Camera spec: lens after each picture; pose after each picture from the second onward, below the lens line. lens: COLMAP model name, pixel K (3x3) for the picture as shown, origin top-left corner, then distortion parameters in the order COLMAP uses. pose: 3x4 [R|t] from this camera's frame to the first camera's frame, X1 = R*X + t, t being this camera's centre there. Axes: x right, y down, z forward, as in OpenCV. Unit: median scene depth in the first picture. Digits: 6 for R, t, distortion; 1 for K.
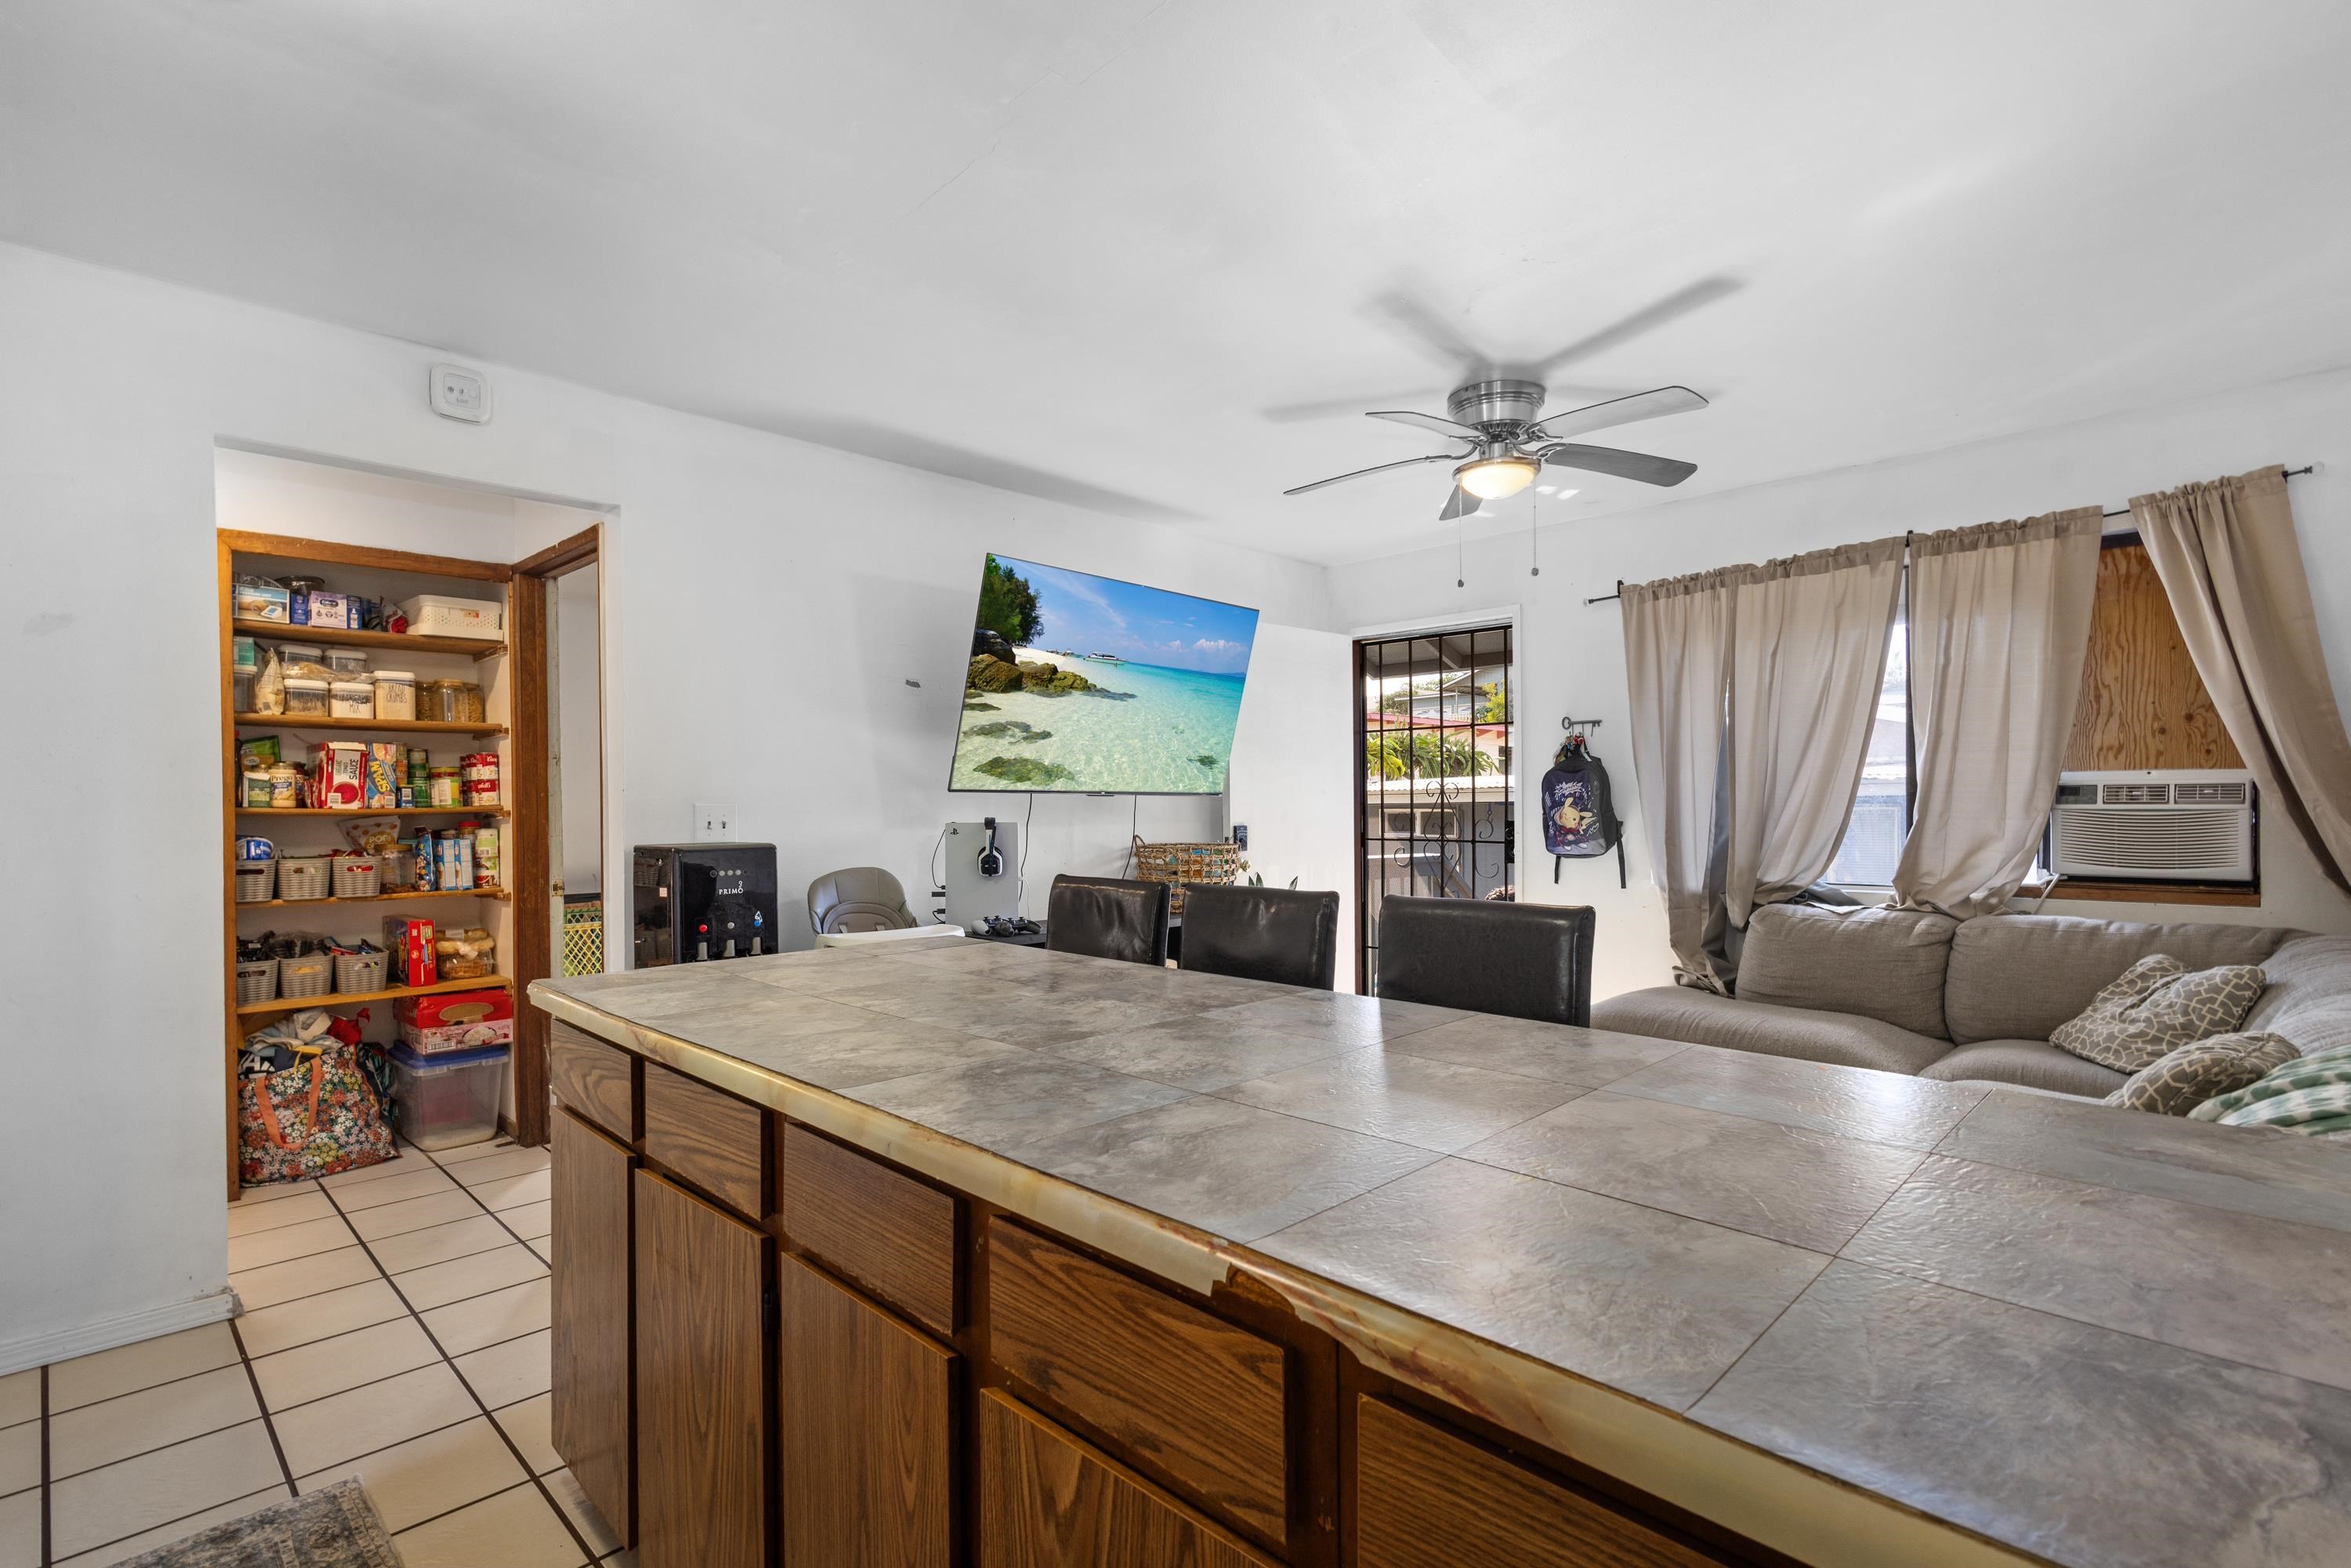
lens RADIAL K [[1091.6, 0, 1182.5], [0, 1091.6, 816.7], [0, 0, 1]] dist [-0.000913, 0.000507]
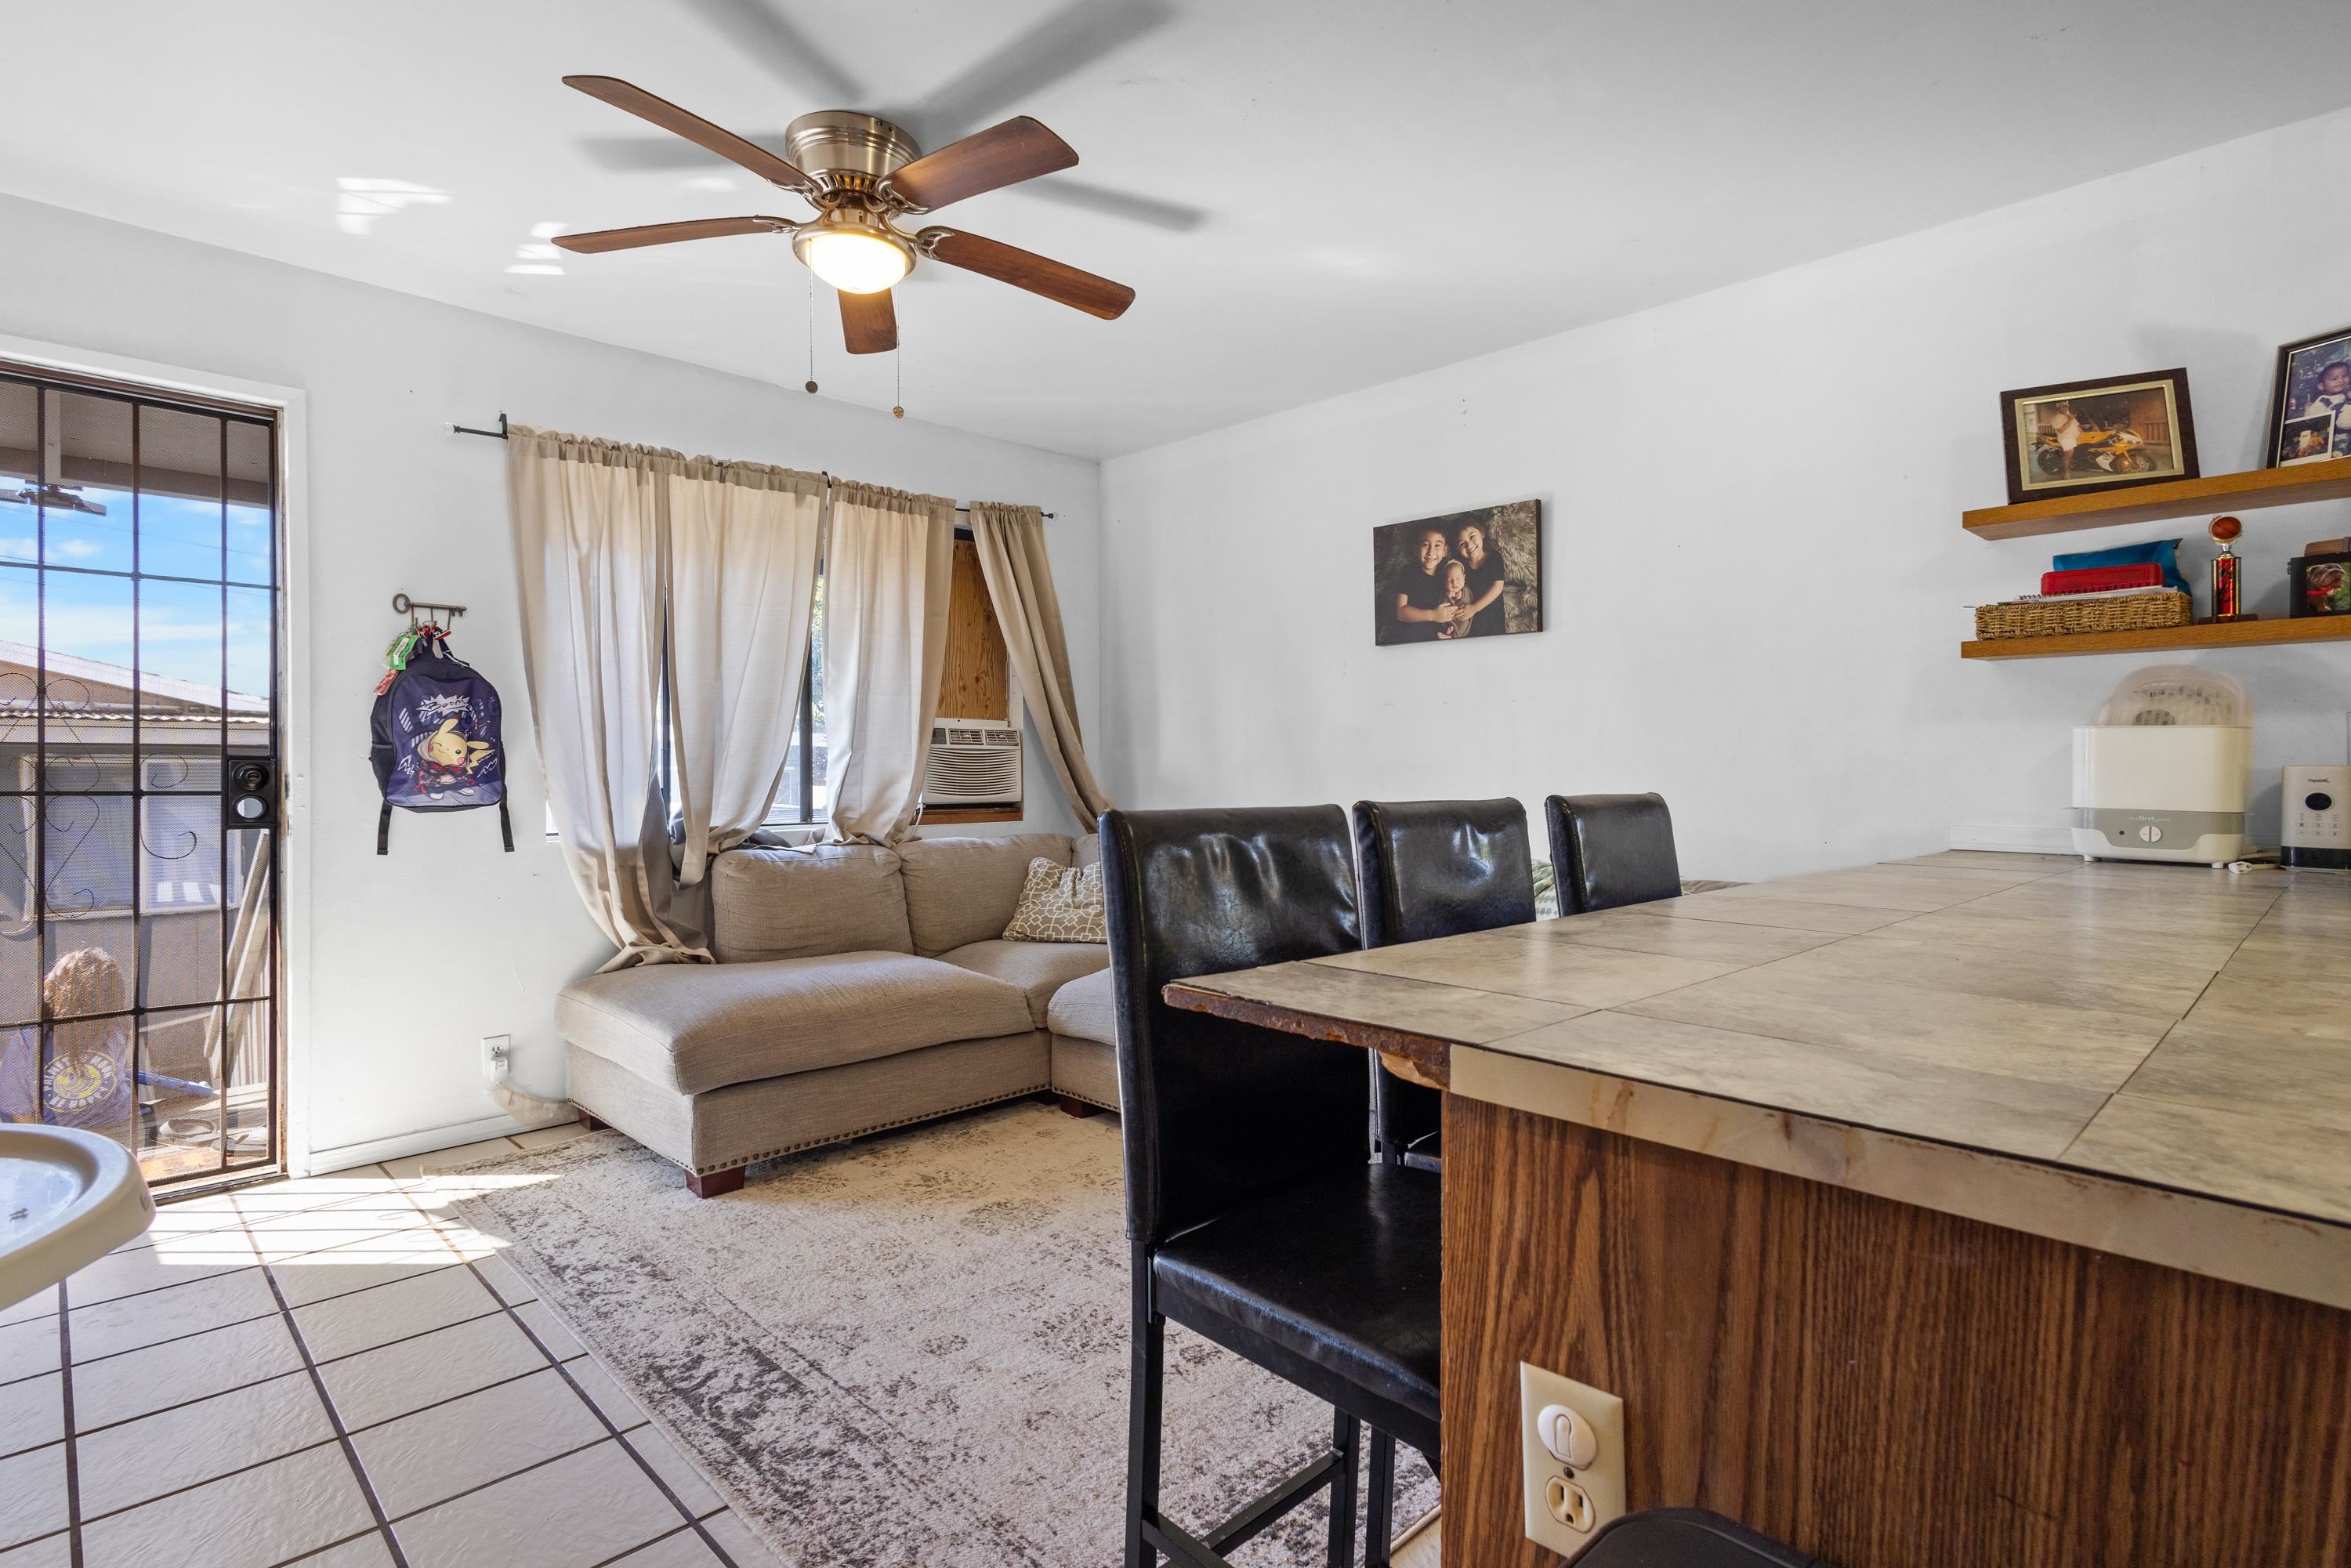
lens RADIAL K [[1091.6, 0, 1168.2], [0, 1091.6, 783.1], [0, 0, 1]] dist [-0.000913, 0.000507]
pose [[0.024169, -0.003034, 0.999703, -0.295582], [0.010950, 0.999936, 0.002770, 0.024308], [-0.999648, 0.010880, 0.024201, 0.565318]]
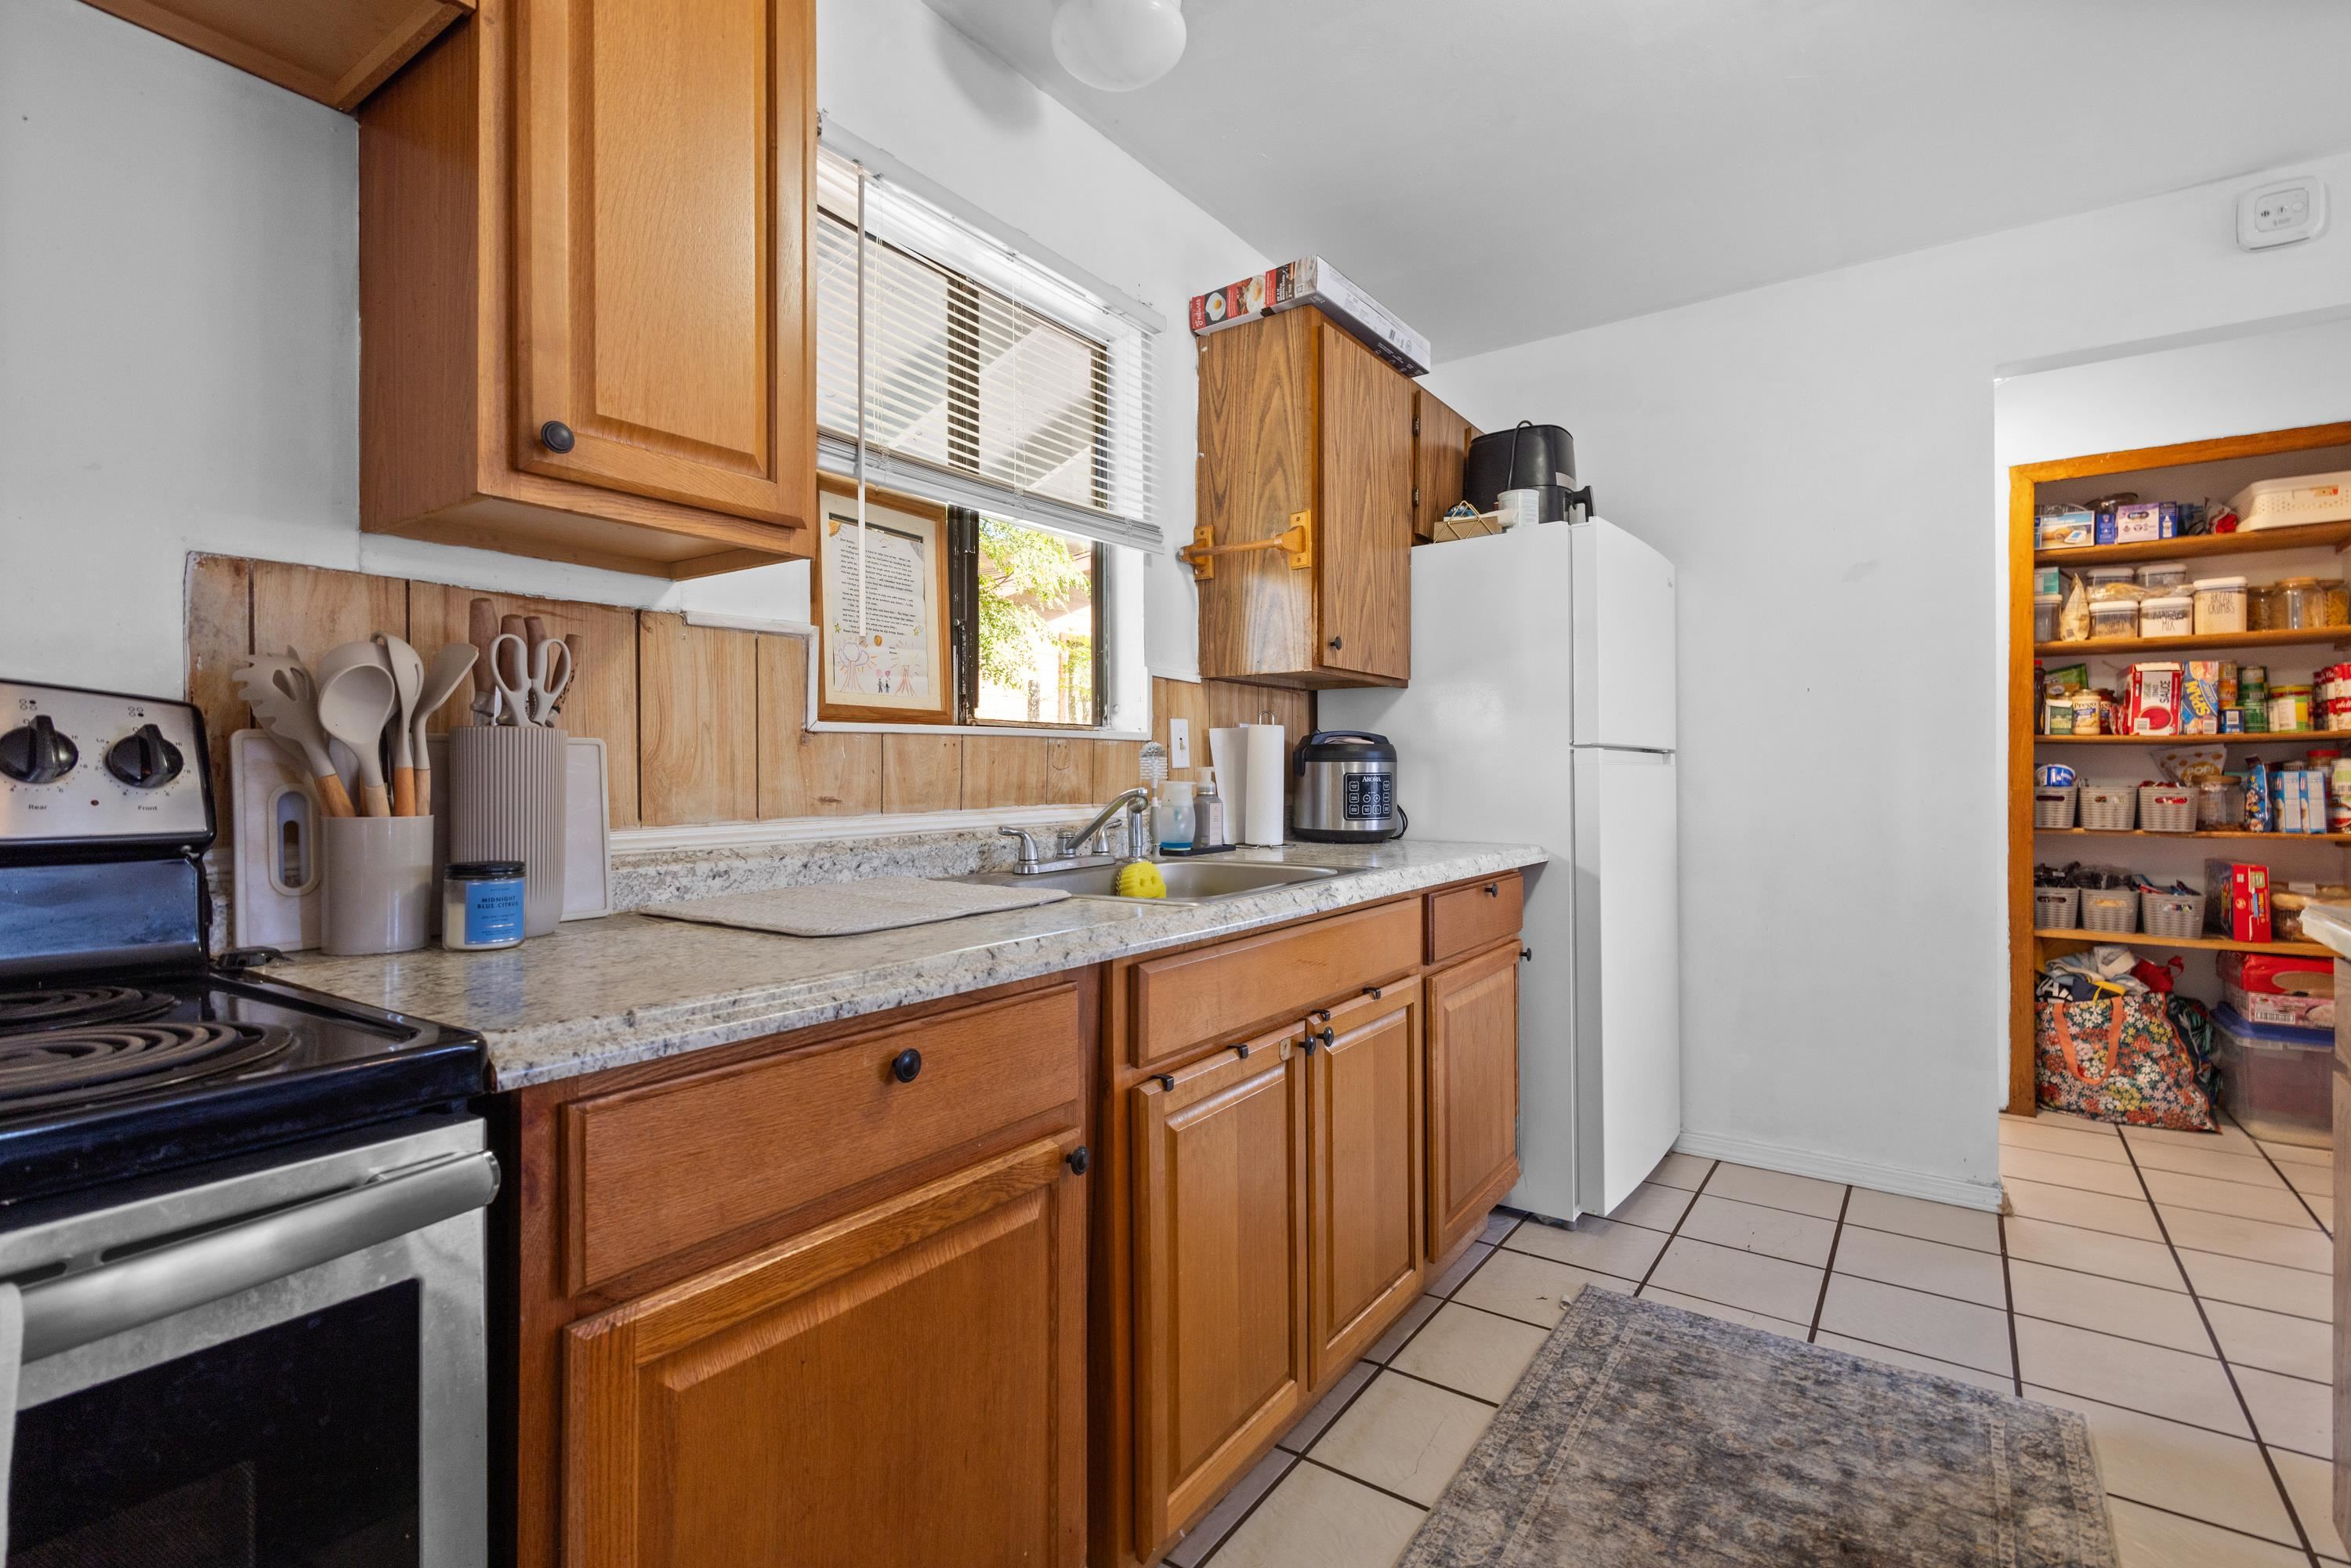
lens RADIAL K [[1091.6, 0, 1168.6], [0, 1091.6, 775.6], [0, 0, 1]] dist [-0.000913, 0.000507]
pose [[0.144476, 0.004408, -0.989499, 0.025555], [-0.005807, 0.999977, 0.003607, 0.029742], [0.989491, 0.005225, 0.144498, 0.044641]]
